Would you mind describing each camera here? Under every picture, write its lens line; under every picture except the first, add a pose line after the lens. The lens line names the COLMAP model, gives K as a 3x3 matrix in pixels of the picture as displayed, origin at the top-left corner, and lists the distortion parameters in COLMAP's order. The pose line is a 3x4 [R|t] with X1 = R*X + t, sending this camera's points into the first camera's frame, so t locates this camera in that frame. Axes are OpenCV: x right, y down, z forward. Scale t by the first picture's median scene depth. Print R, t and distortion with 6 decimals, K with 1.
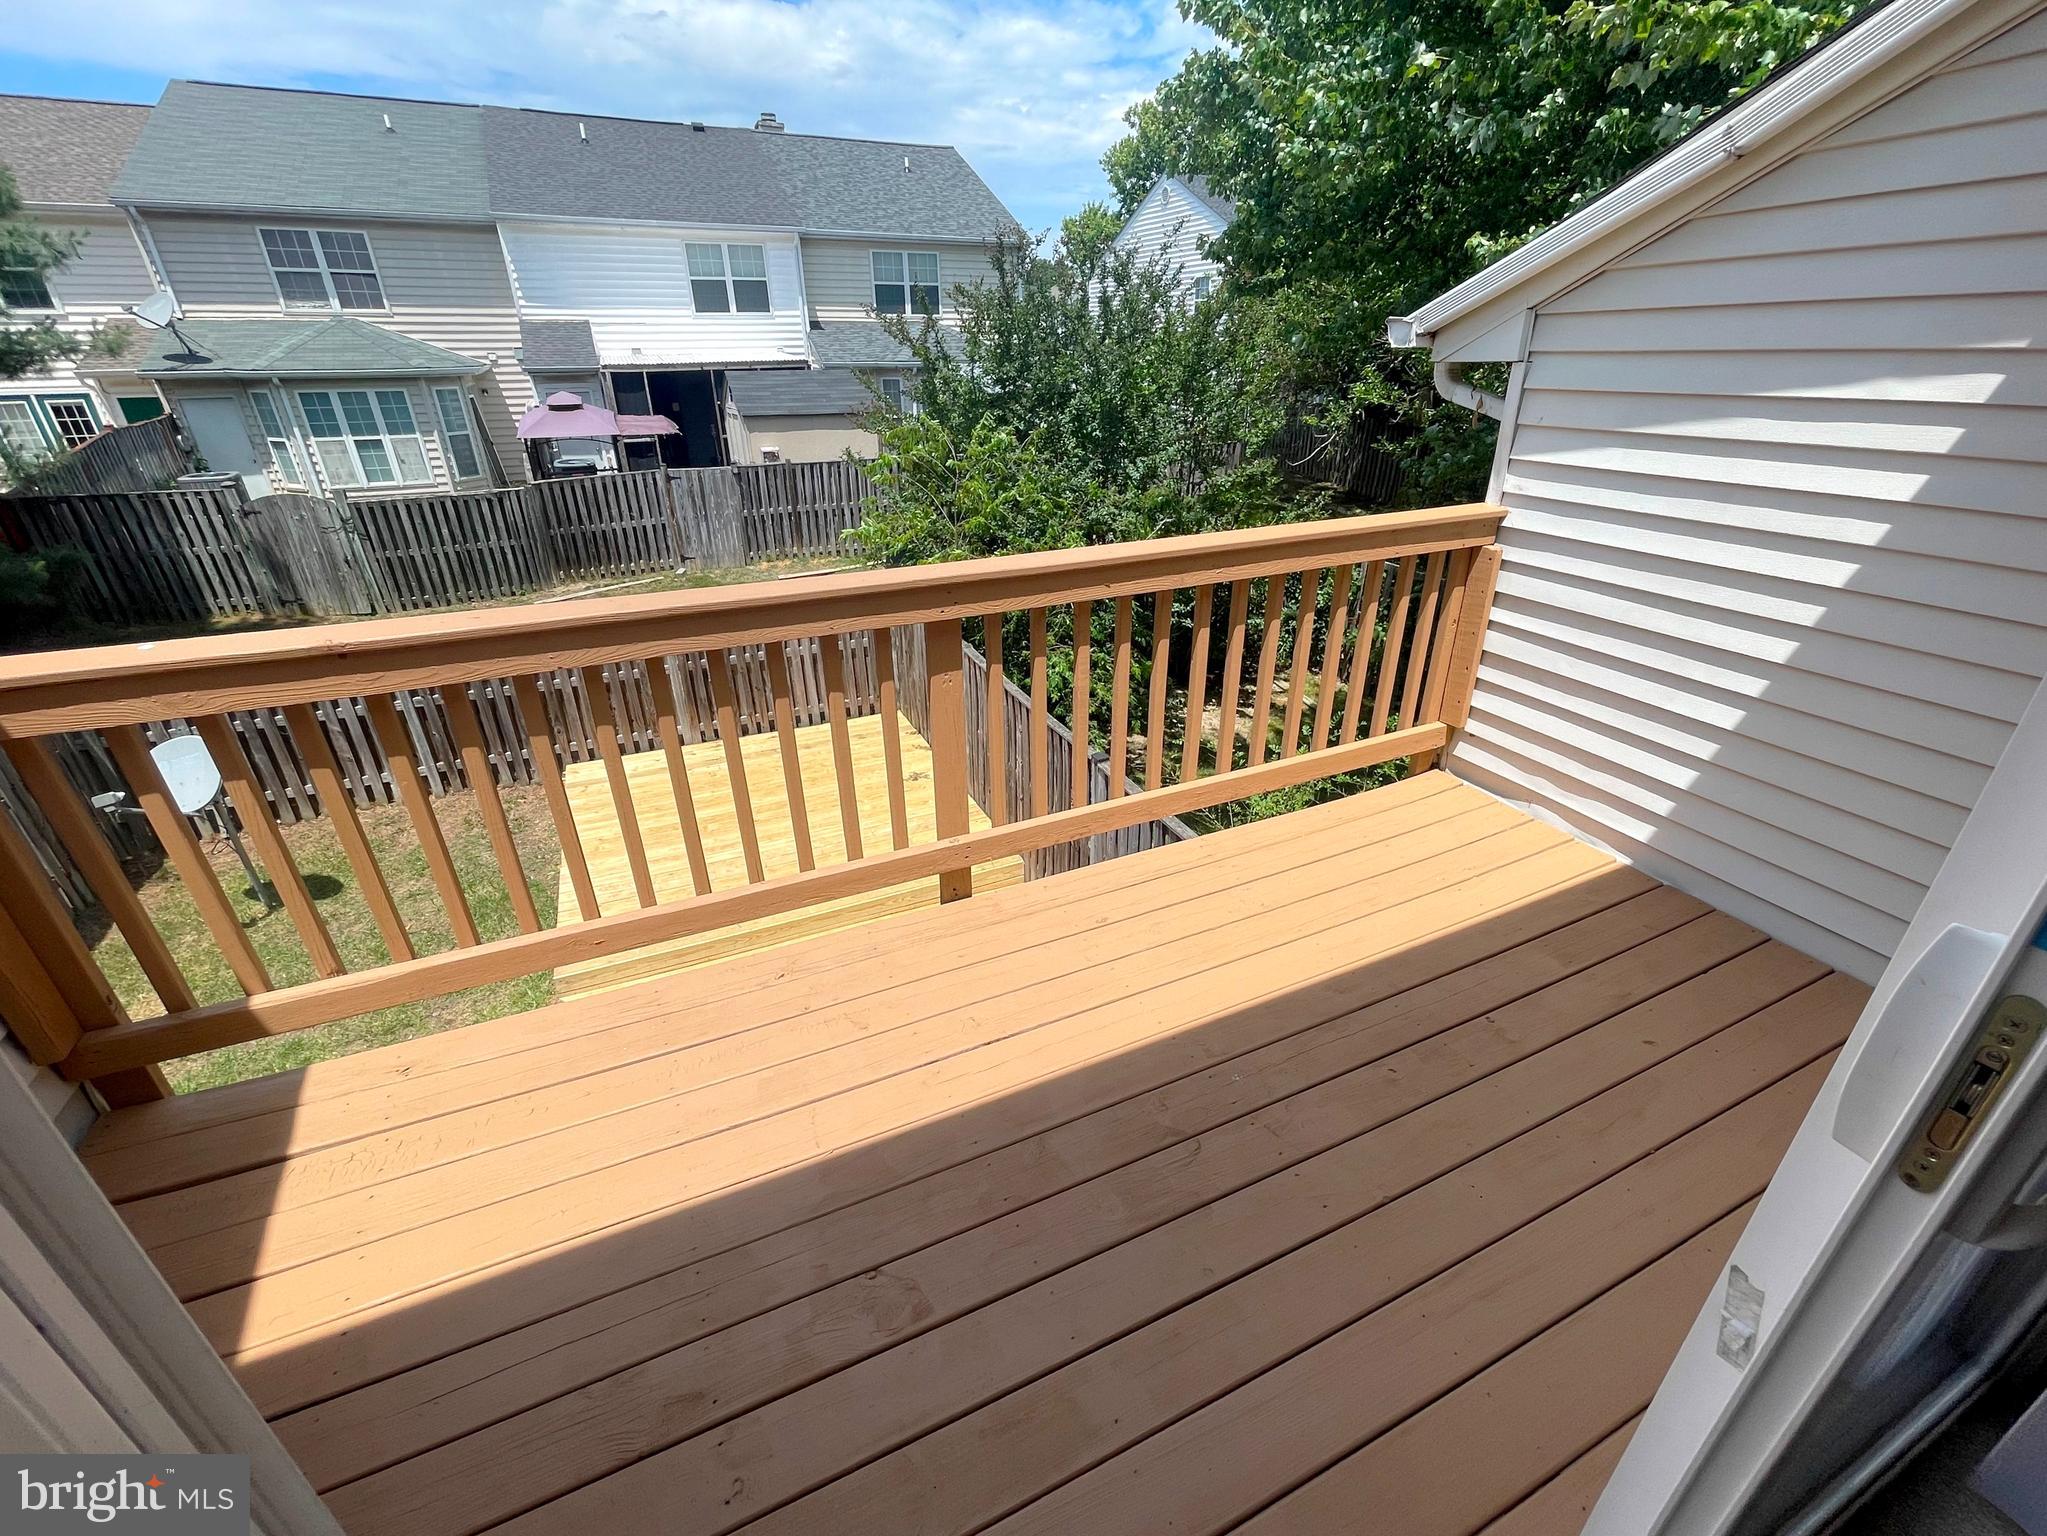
lens RADIAL K [[871.6, 0, 1020.0], [0, 871.6, 758.1], [0, 0, 1]] dist [-0.019380, 0.012507]
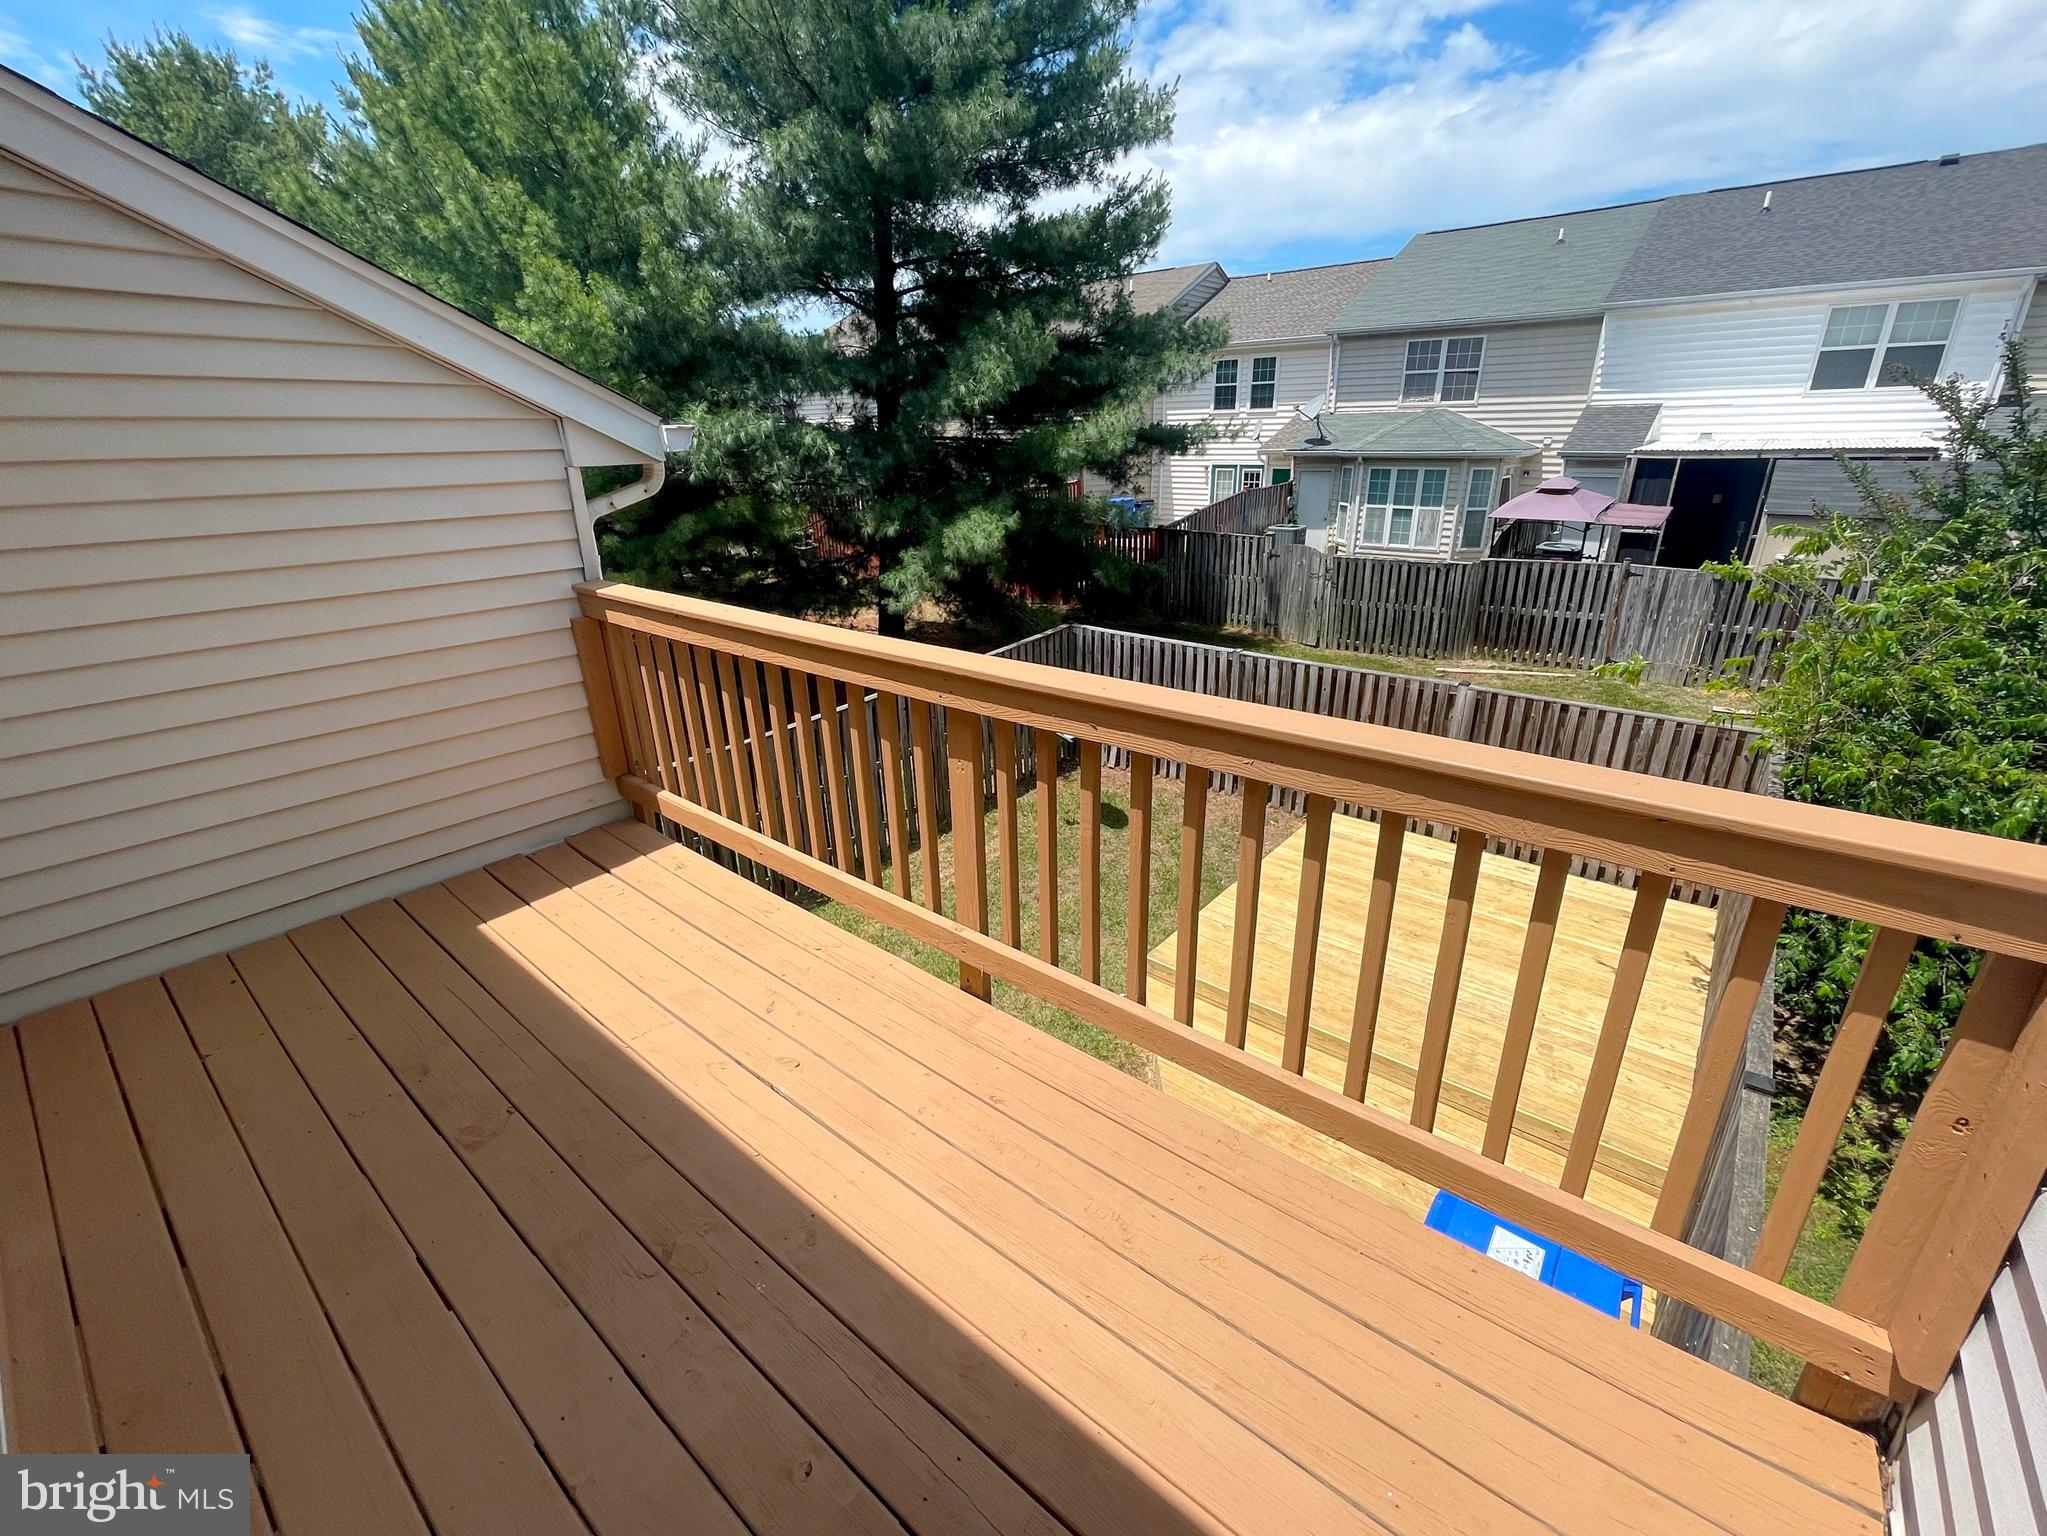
lens RADIAL K [[843.7, 0, 1026.3], [0, 843.7, 757.3], [0, 0, 1]] dist [-0.002183, 0.000606]
pose [[0.449682, 0.315250, -0.835705, 0.089661], [-0.375502, 0.915667, 0.143361, -0.032661], [0.810422, 0.249342, 0.530136, 0.064008]]
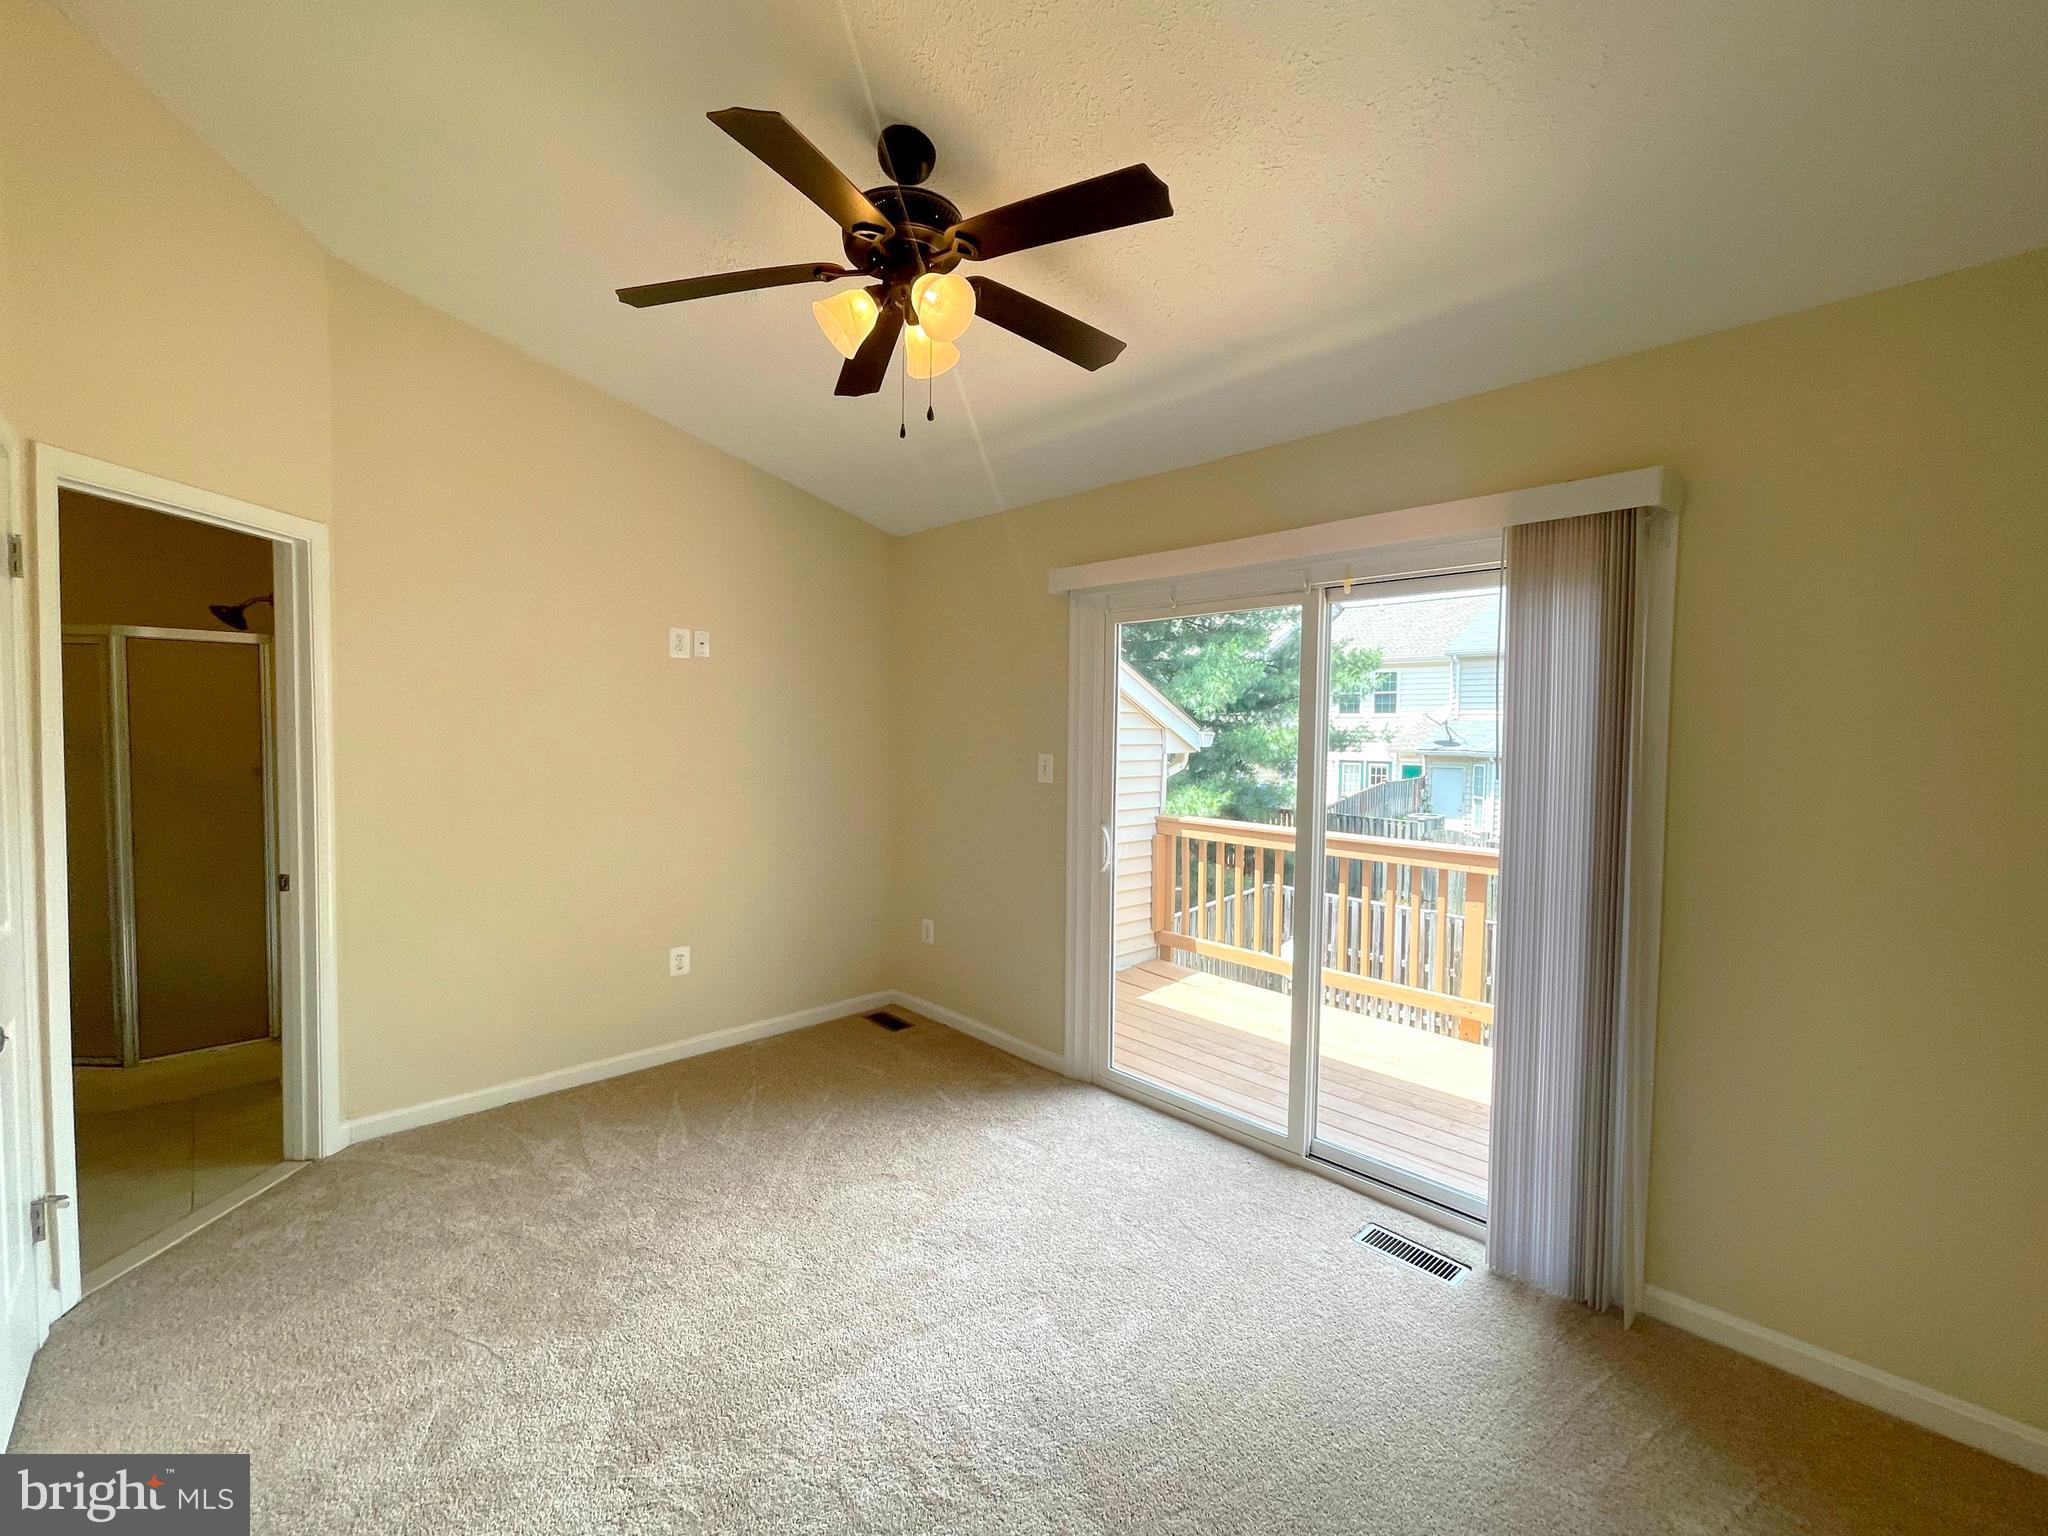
lens RADIAL K [[829.4, 0, 1015.3], [0, 829.4, 755.6], [0, 0, 1]] dist [-0.001721, -0.000018]
pose [[0.326238, 0.039619, -0.944457, 0.155814], [-0.421262, 0.900517, -0.107738, 0.026832], [0.846231, 0.433012, 0.310473, -0.068980]]
